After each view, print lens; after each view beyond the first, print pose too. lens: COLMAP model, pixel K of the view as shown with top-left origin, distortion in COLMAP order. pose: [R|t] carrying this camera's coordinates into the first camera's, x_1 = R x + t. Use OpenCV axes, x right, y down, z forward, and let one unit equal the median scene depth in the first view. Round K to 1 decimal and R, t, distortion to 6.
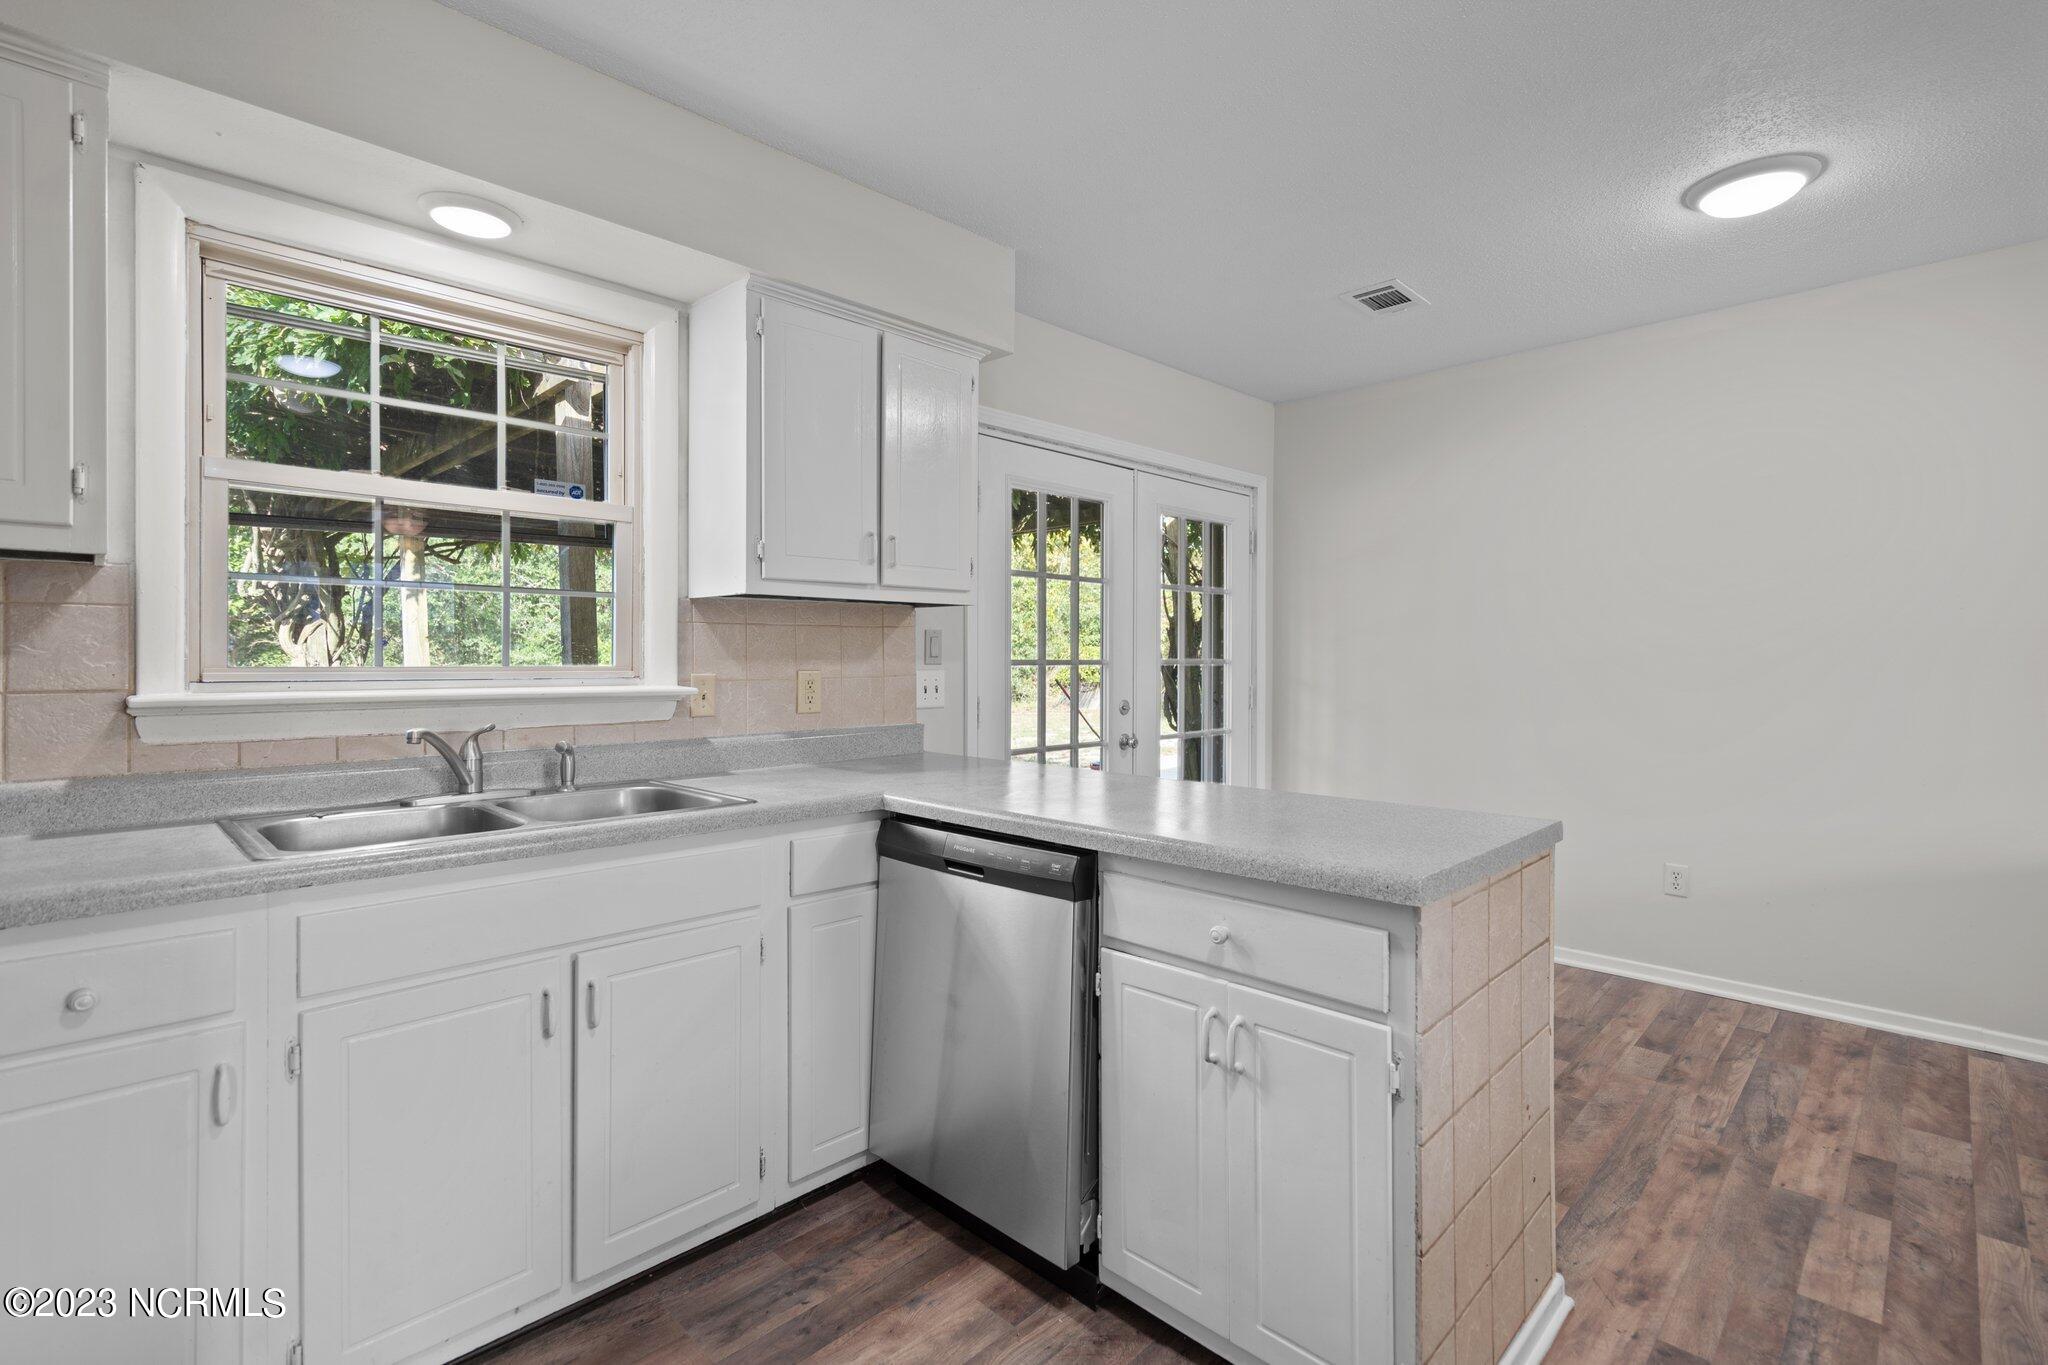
lens RADIAL K [[937.6, 0, 1030.3], [0, 937.6, 659.0], [0, 0, 1]] dist [0.001836, 0.000013]
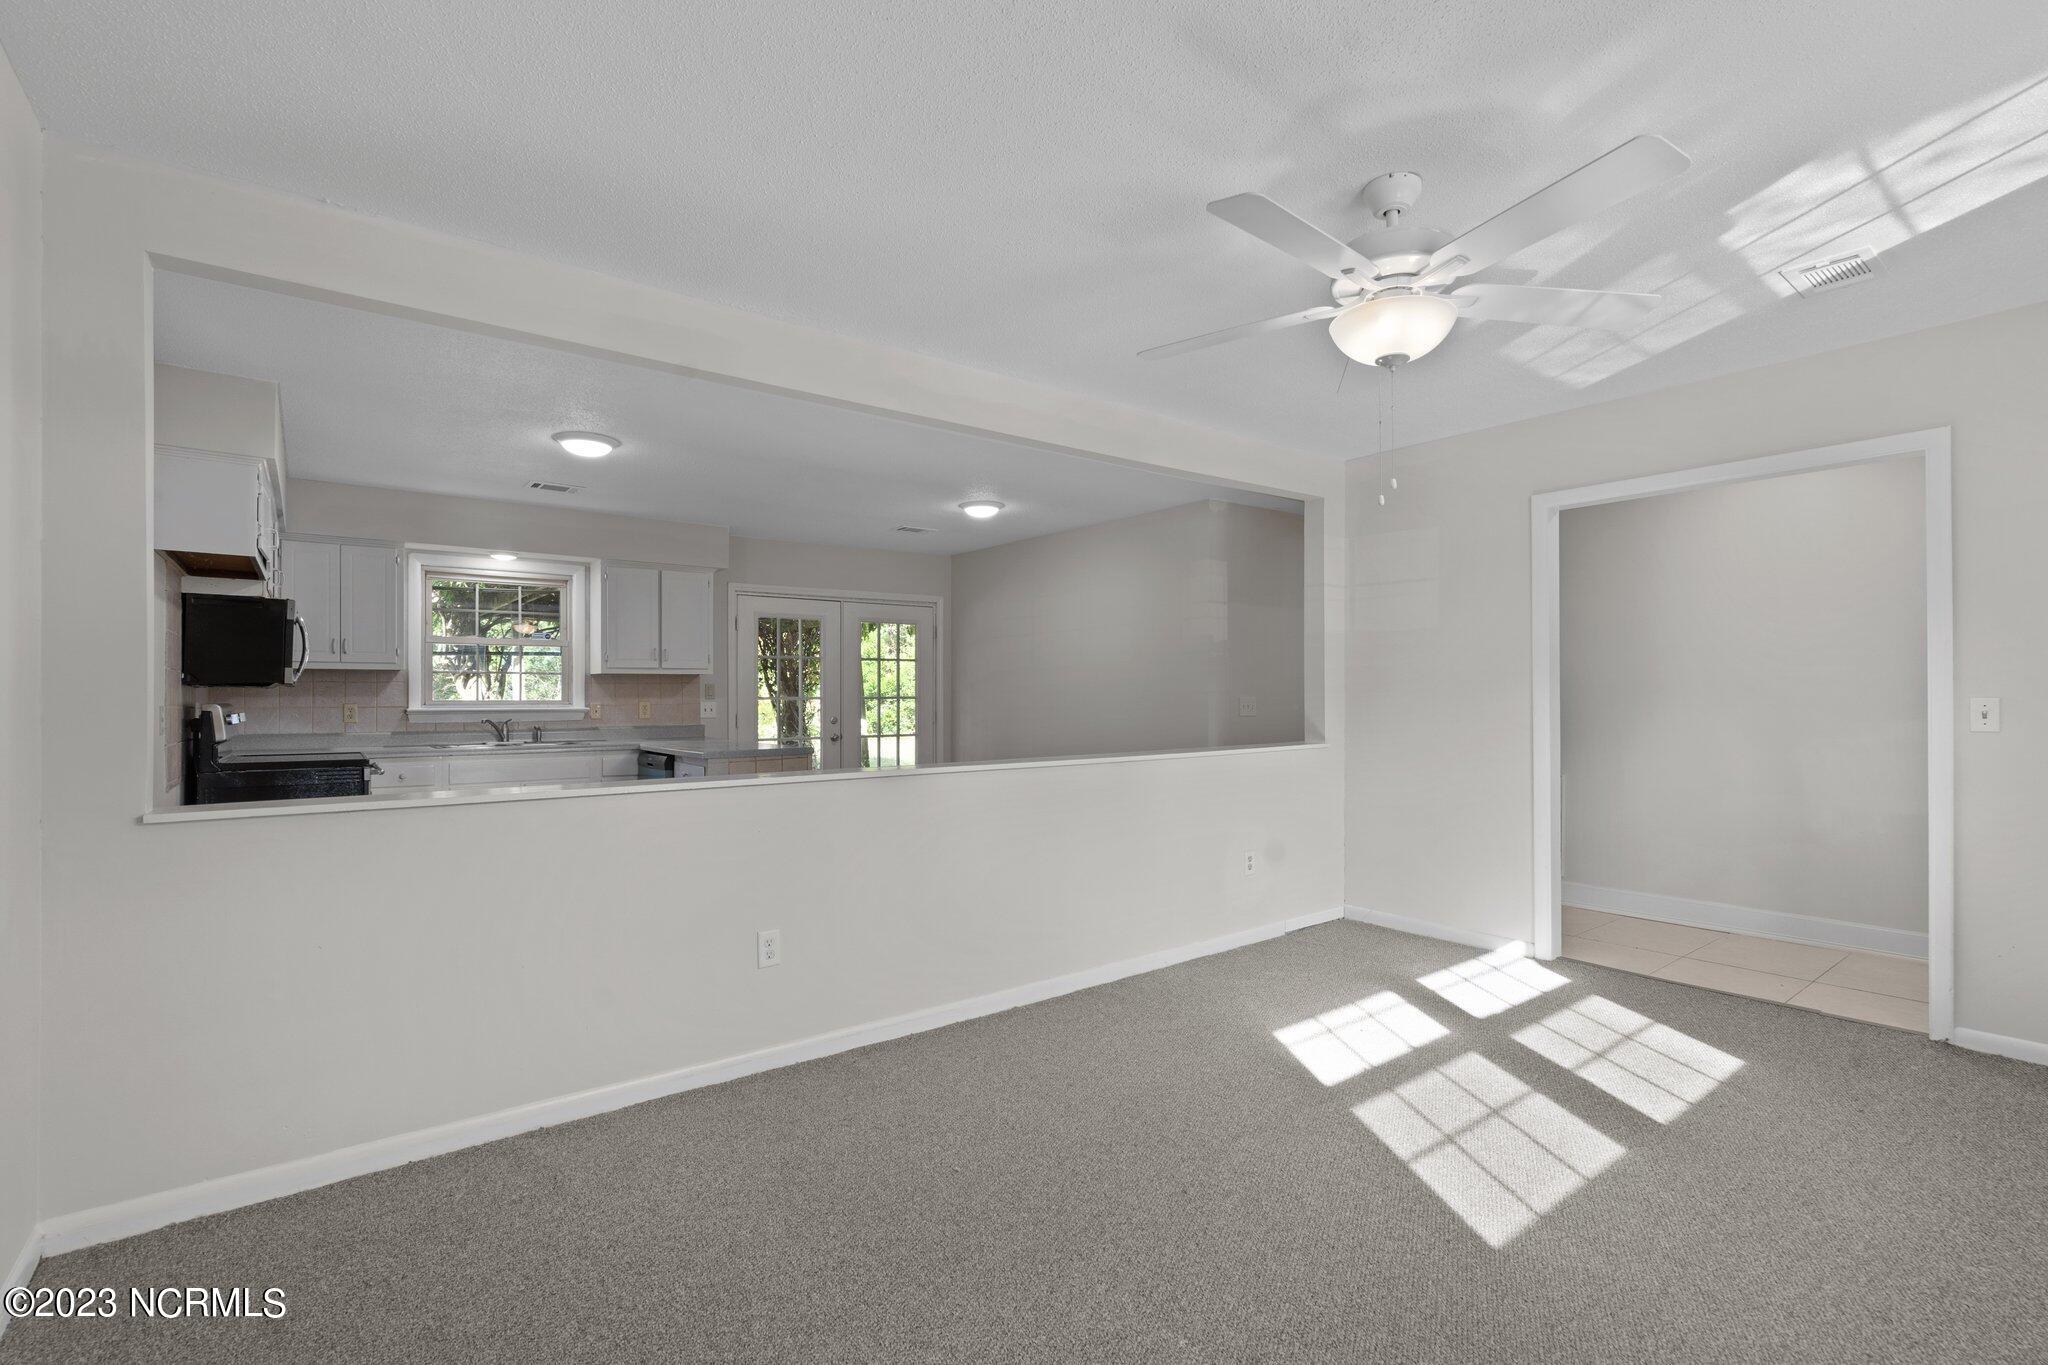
lens RADIAL K [[937.6, 0, 1036.6], [0, 937.6, 694.2], [0, 0, 1]] dist [0.001836, 0.000013]
pose [[0.991412, -0.003769, -0.130720, 1.181128], [0.003434, 0.999990, -0.002788, 0.003735], [0.130729, 0.002315, 0.991415, -1.400283]]
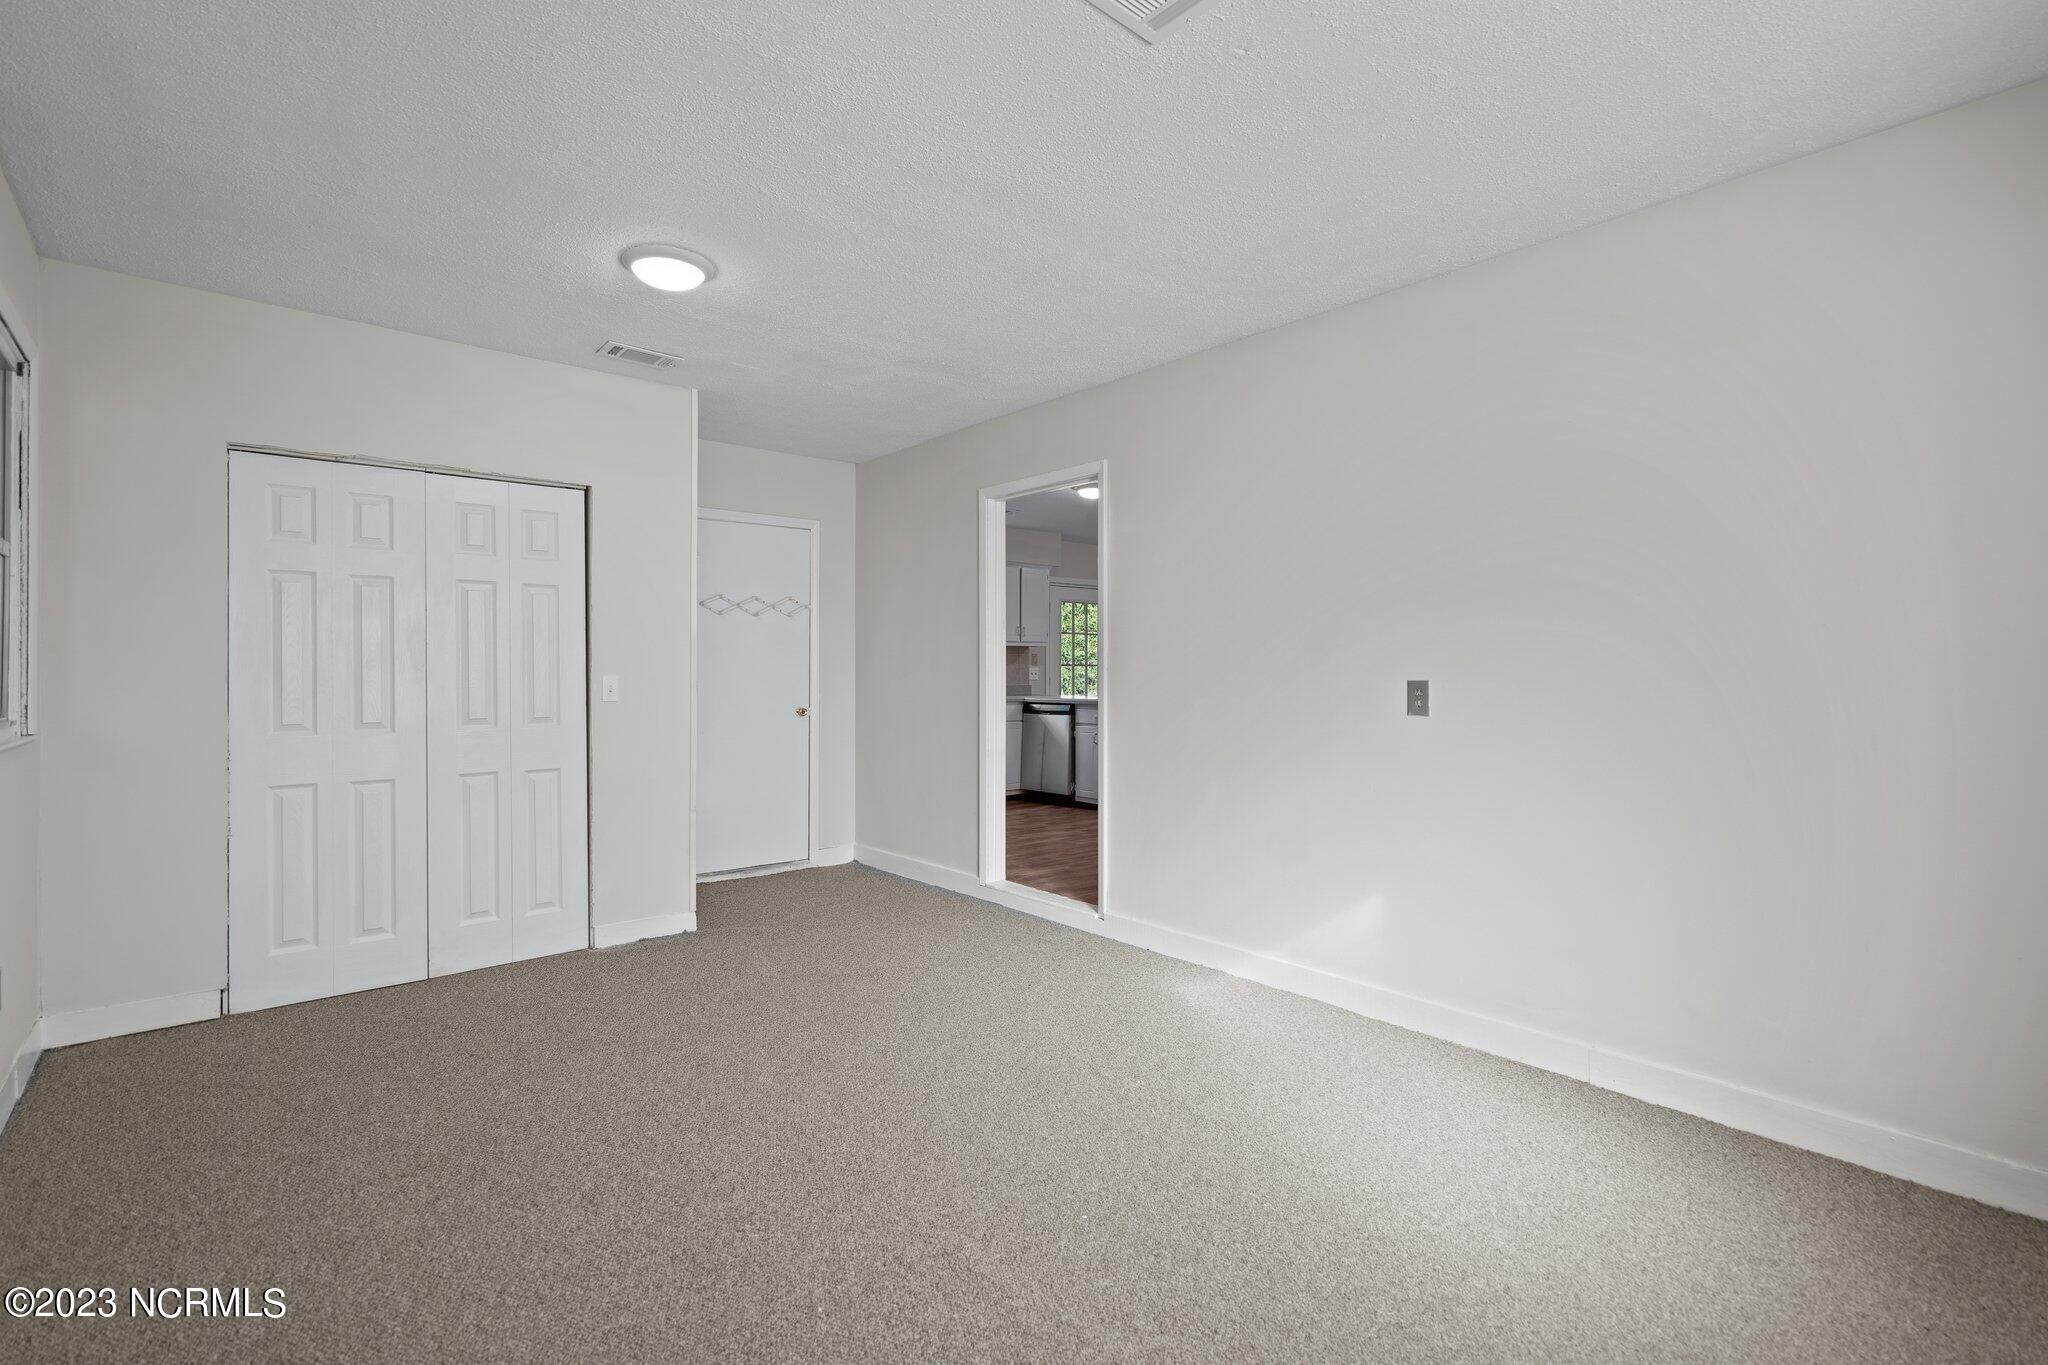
lens RADIAL K [[937.6, 0, 1026.7], [0, 937.6, 682.8], [0, 0, 1]] dist [0.001836, 0.000013]
pose [[0.995884, 0.001018, -0.090632, 0.164921], [-0.000600, 0.999989, 0.004636, 0.055615], [0.090636, -0.004562, 0.995874, -2.308293]]
